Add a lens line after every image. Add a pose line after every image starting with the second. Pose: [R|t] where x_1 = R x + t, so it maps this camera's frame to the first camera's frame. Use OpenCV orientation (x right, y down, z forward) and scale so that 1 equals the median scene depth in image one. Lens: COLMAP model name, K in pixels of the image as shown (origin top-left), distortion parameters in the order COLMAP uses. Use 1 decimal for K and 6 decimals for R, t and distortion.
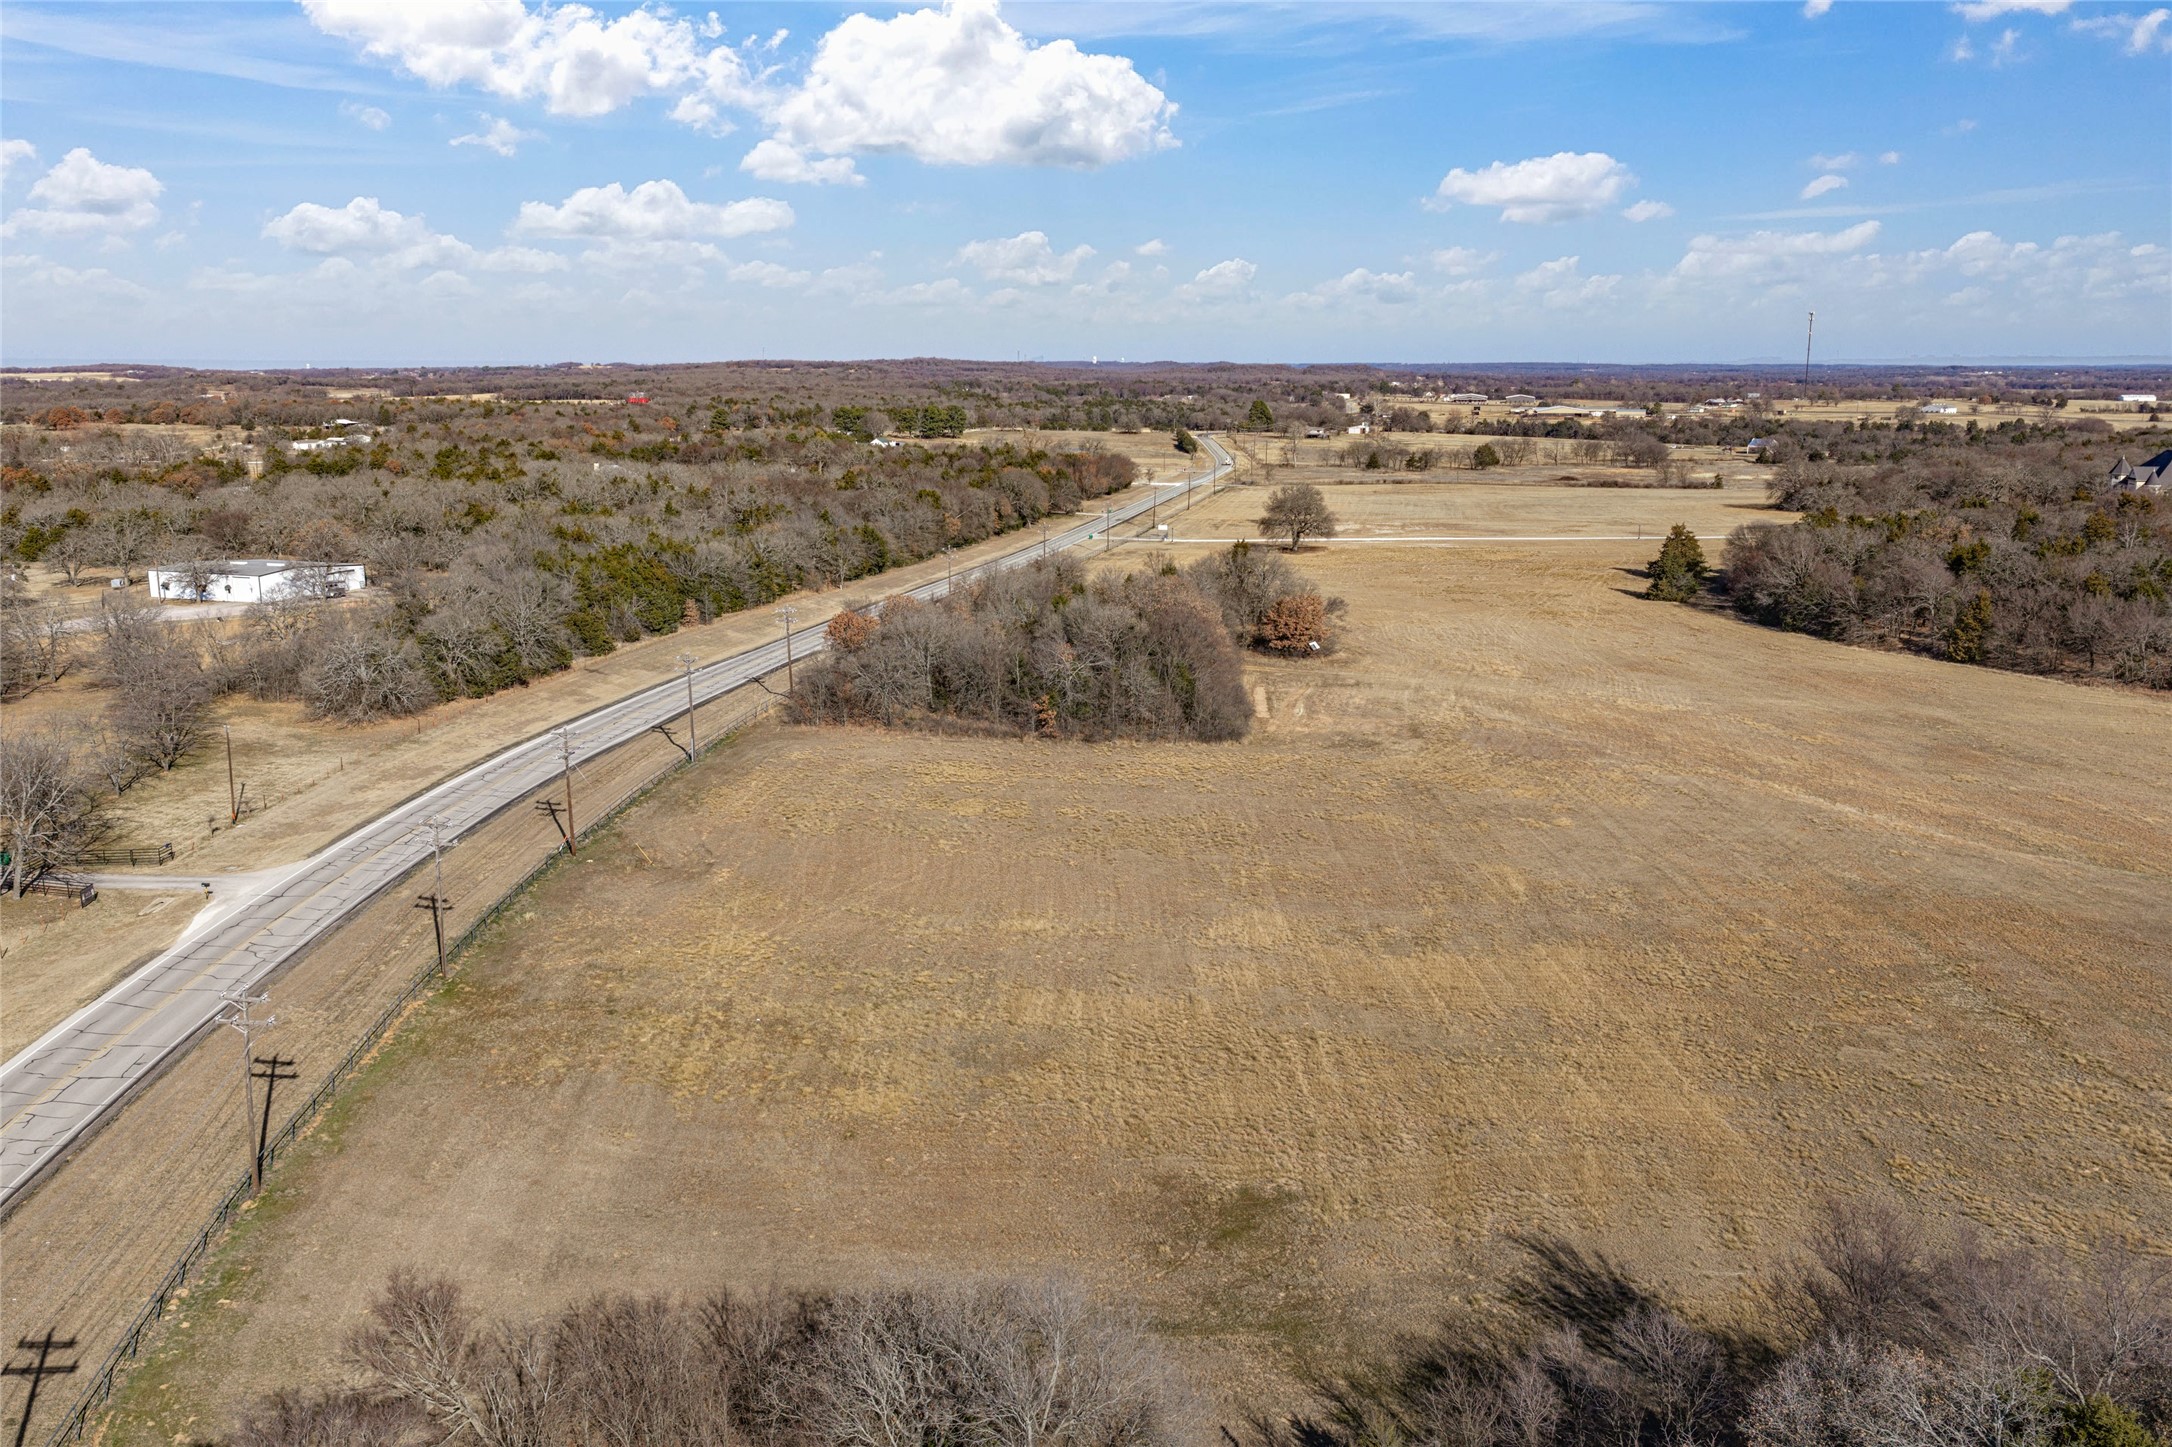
lens RADIAL K [[1790.2, 0, 1085.7], [0, 1790.2, 722.9], [0, 0, 1]] dist [0.002141, -0.005036]
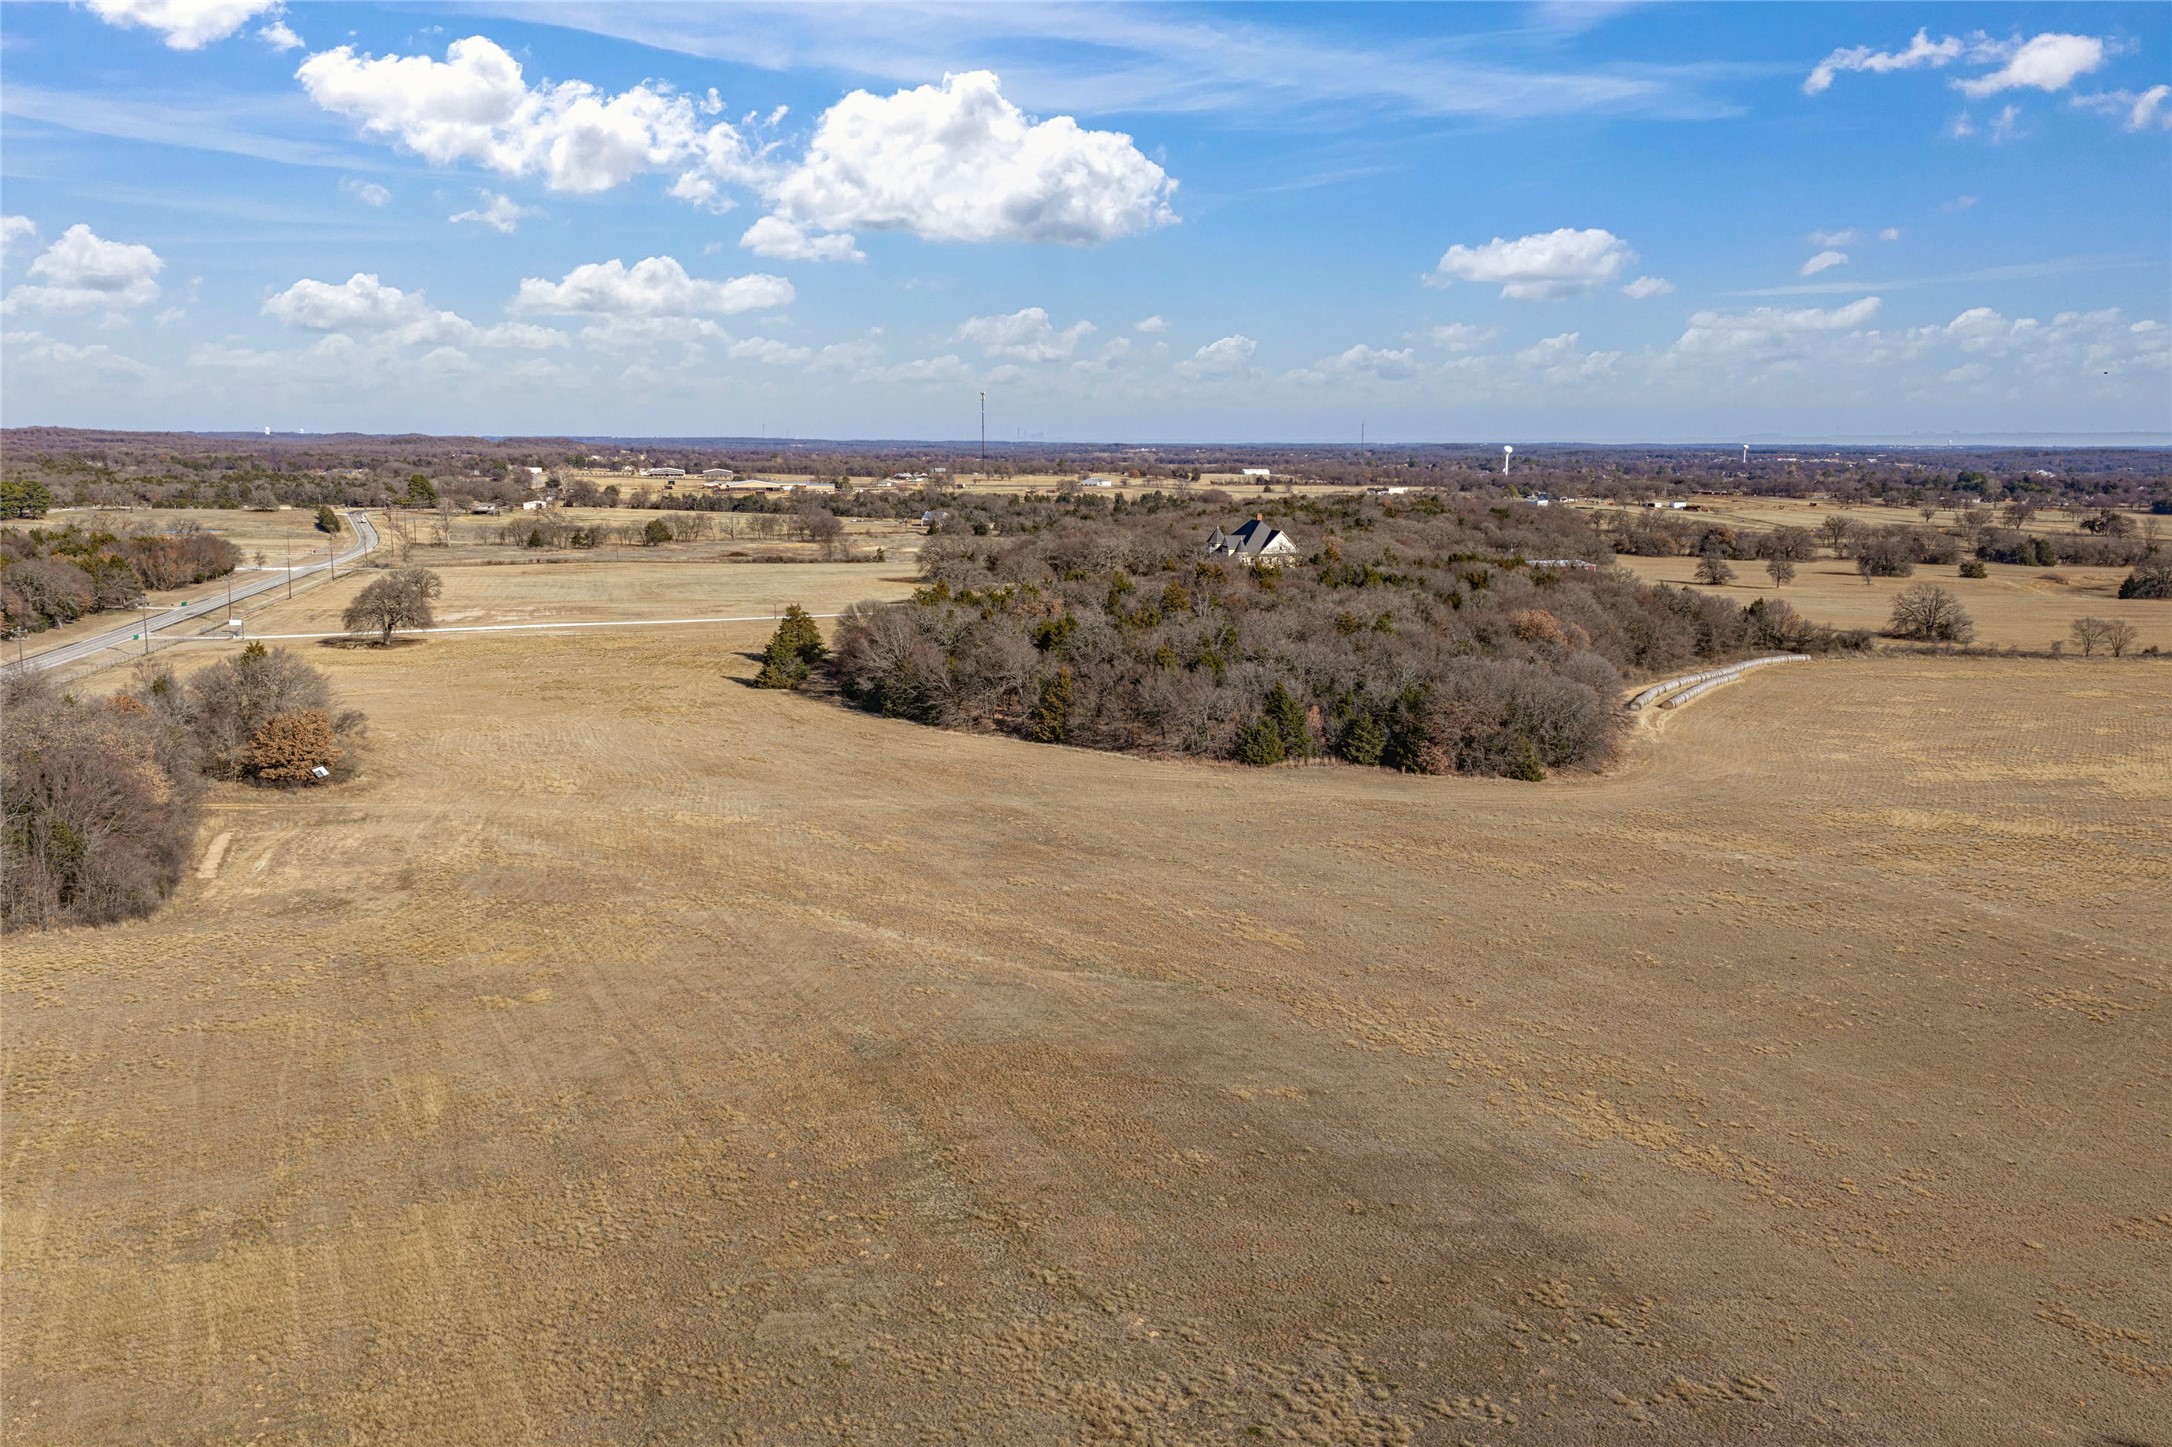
lens RADIAL K [[1790.2, 0, 1086.3], [0, 1790.2, 700.7], [0, 0, 1]] dist [0.002141, -0.005036]
pose [[0.909948, -0.052114, 0.411436, 0.081471], [0.073585, 0.996621, -0.036507, -0.014504], [-0.408143, 0.063495, 0.910707, 0.075695]]
